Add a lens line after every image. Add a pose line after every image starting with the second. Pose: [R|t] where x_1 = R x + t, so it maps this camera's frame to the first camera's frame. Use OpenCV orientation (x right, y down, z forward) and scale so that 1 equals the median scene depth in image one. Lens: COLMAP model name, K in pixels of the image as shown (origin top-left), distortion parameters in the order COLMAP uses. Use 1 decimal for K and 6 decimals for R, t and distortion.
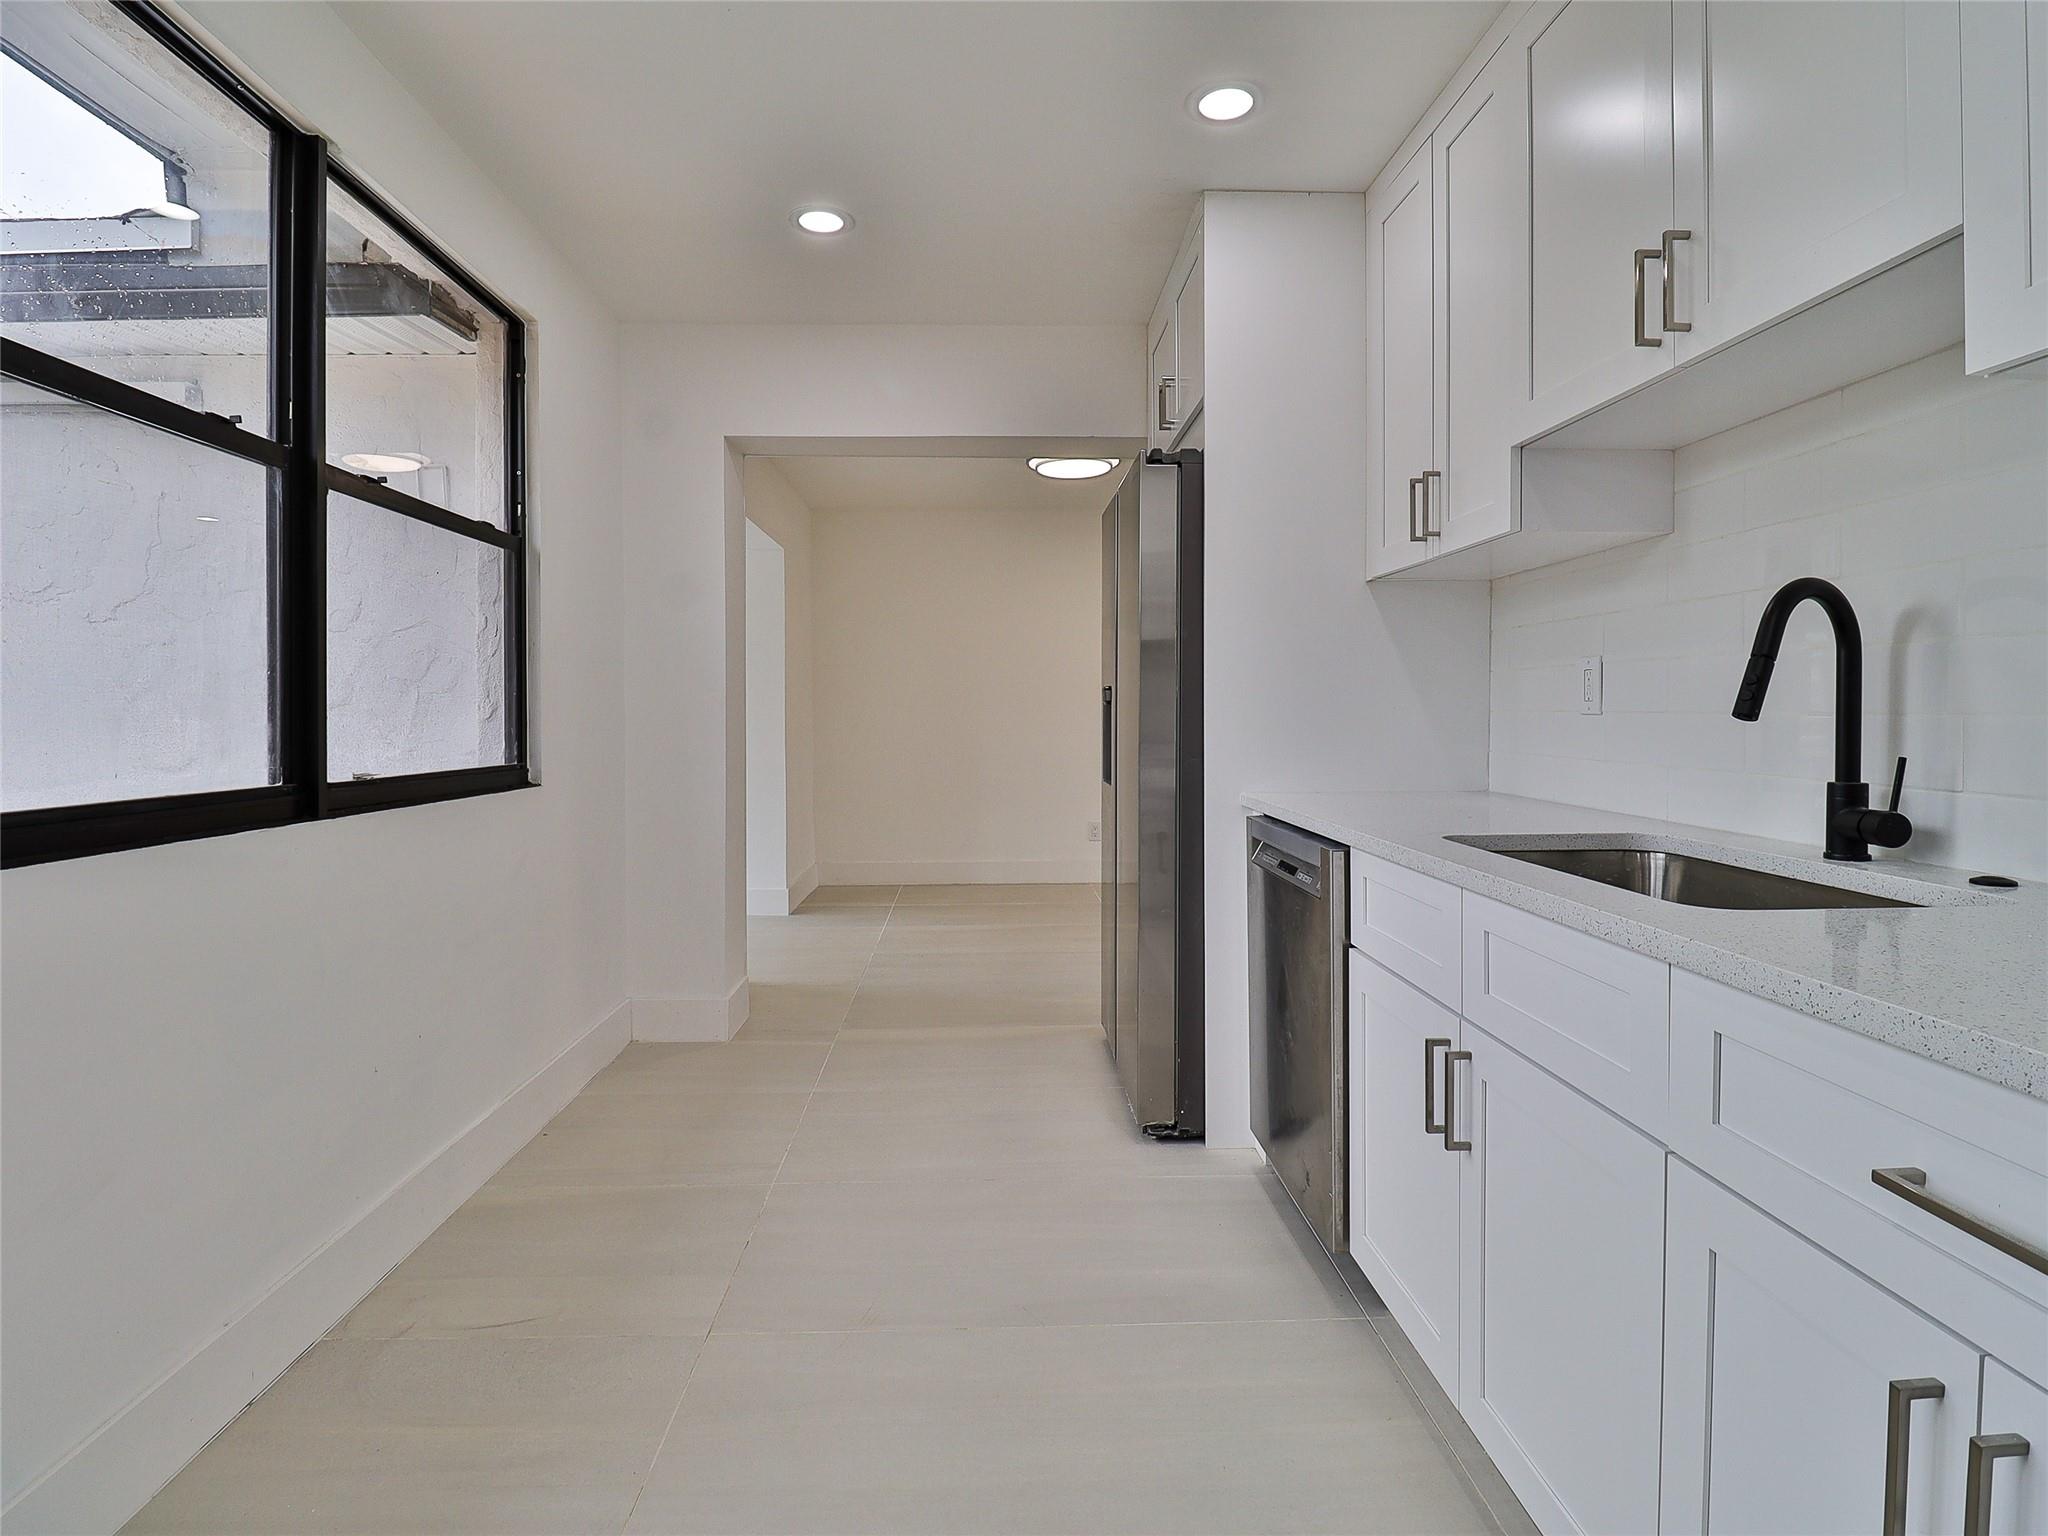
lens RADIAL K [[1076.1, 0, 1023.1], [0, 1076.1, 755.9], [0, 0, 1]] dist [-0.004919, -0.009298]
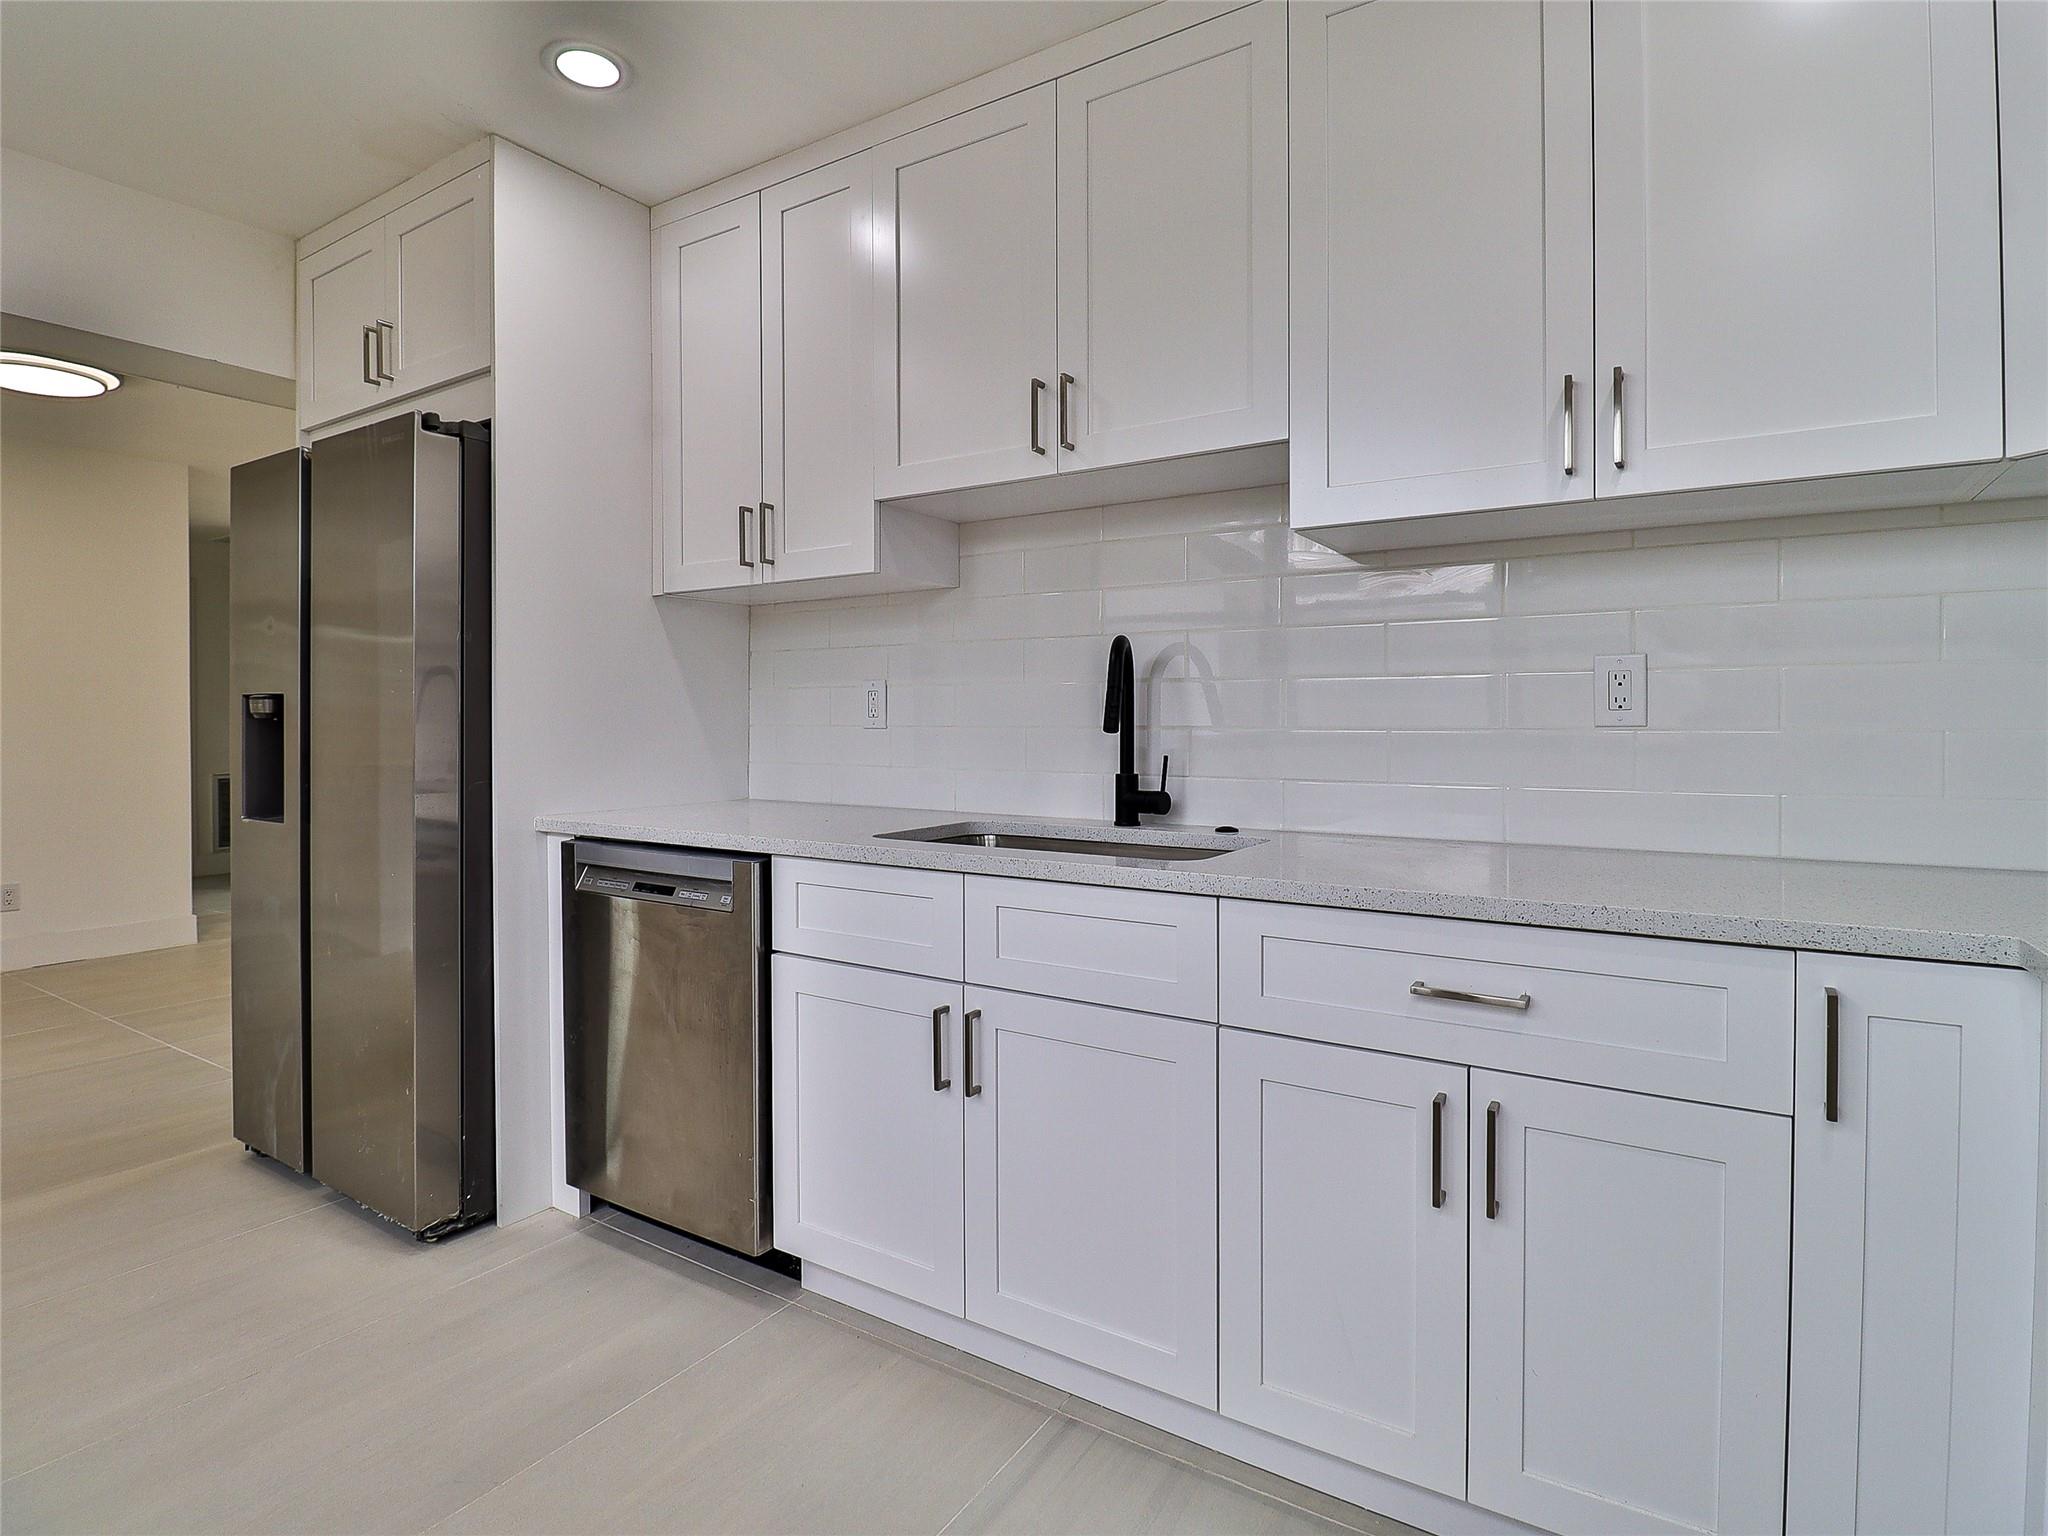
lens RADIAL K [[1076.1, 0, 1027.3], [0, 1076.1, 749.9], [0, 0, 1]] dist [-0.004919, -0.009298]
pose [[0.563050, -0.020884, 0.826159, -0.410238], [0.034455, 0.999405, 0.001781, -0.011656], [-0.825704, 0.027463, 0.563435, 0.204400]]
